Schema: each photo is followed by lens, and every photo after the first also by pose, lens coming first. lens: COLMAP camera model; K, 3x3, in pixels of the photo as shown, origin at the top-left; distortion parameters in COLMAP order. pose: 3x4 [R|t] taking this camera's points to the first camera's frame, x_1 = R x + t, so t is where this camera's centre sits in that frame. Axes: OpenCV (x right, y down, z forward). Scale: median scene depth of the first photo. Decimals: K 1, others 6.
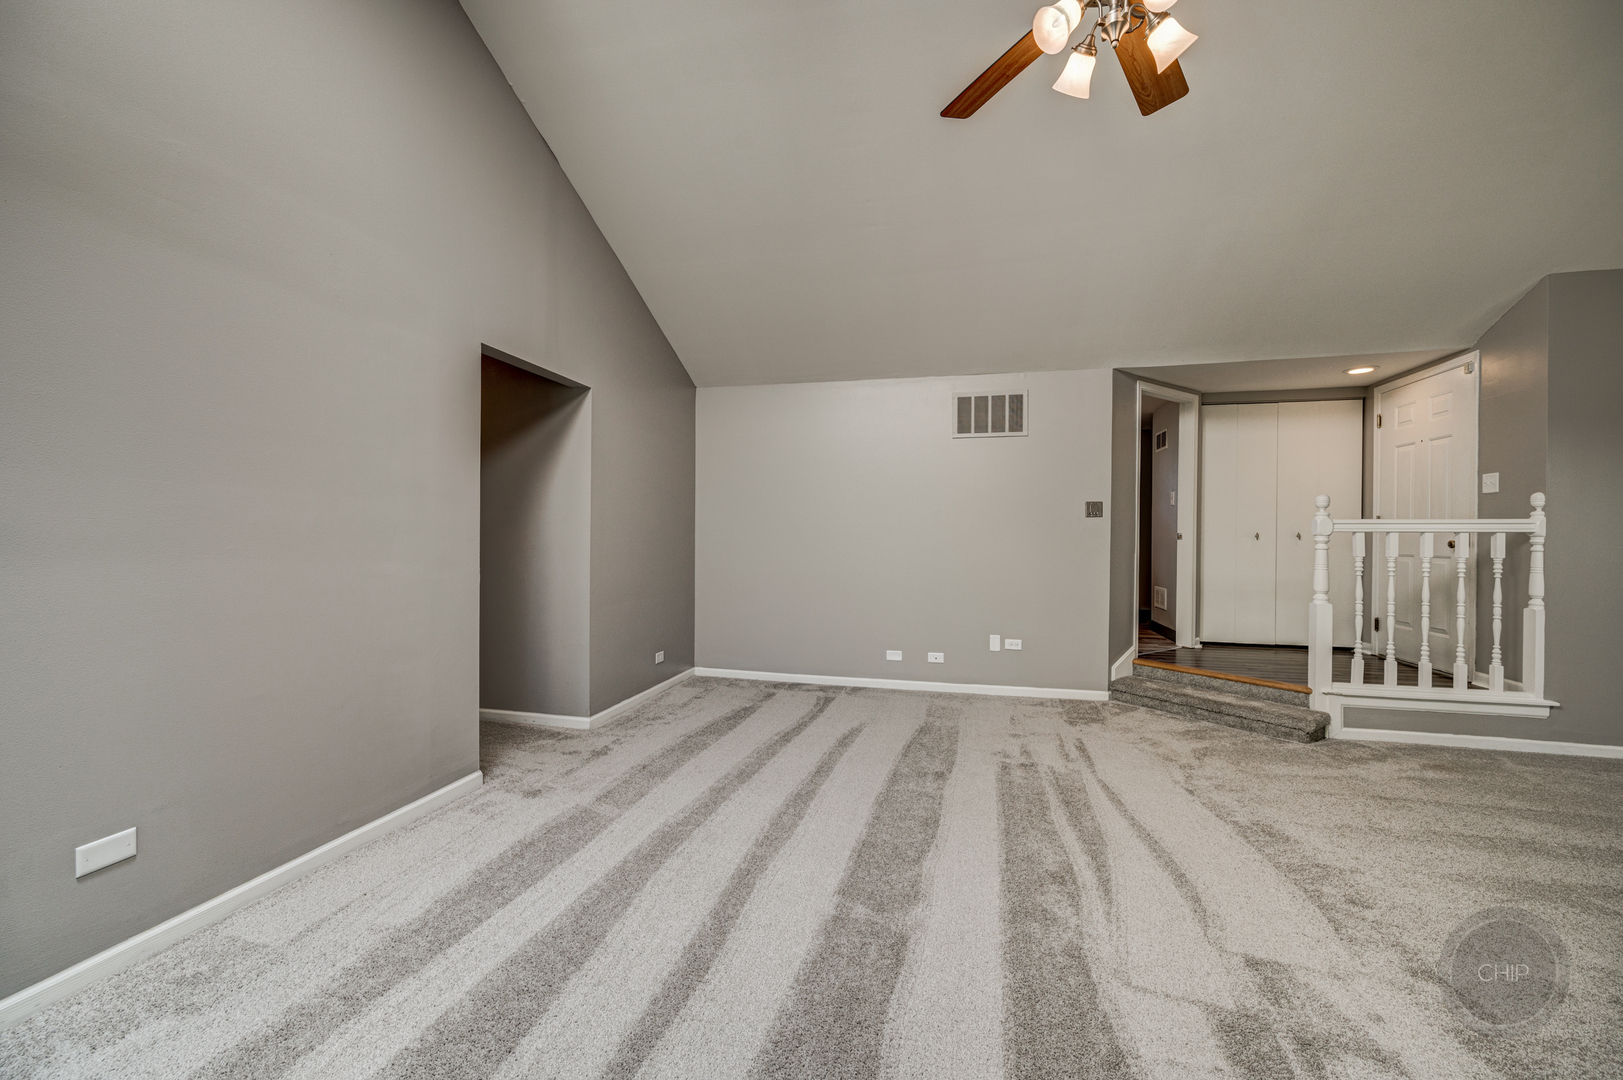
lens RADIAL K [[642.4, 0, 807.3], [0, 642.4, 539.8], [0, 0, 1]] dist [0.001053, -0.000178]
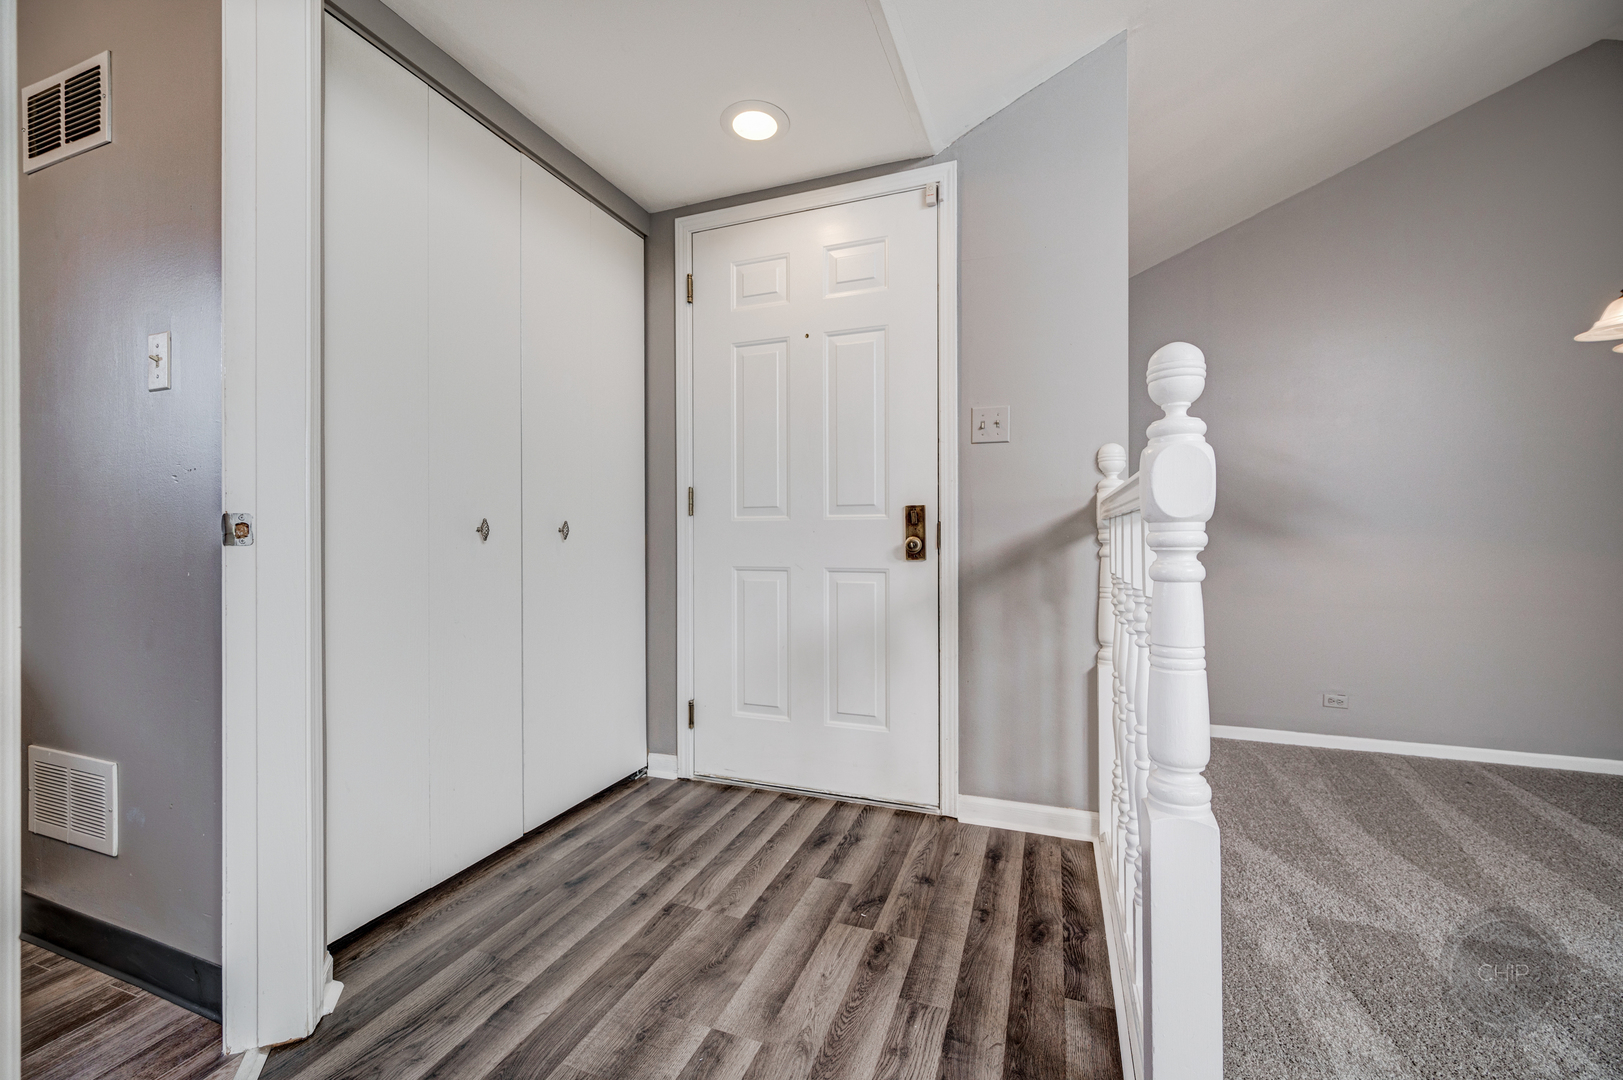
lens RADIAL K [[642.4, 0, 818.2], [0, 642.4, 536.7], [0, 0, 1]] dist [0.001053, -0.000178]
pose [[0.118771, -0.012342, 0.992845, 0.542186], [0.006344, 0.999912, 0.011671, -0.005997], [-0.992901, 0.004912, 0.118839, 1.085307]]
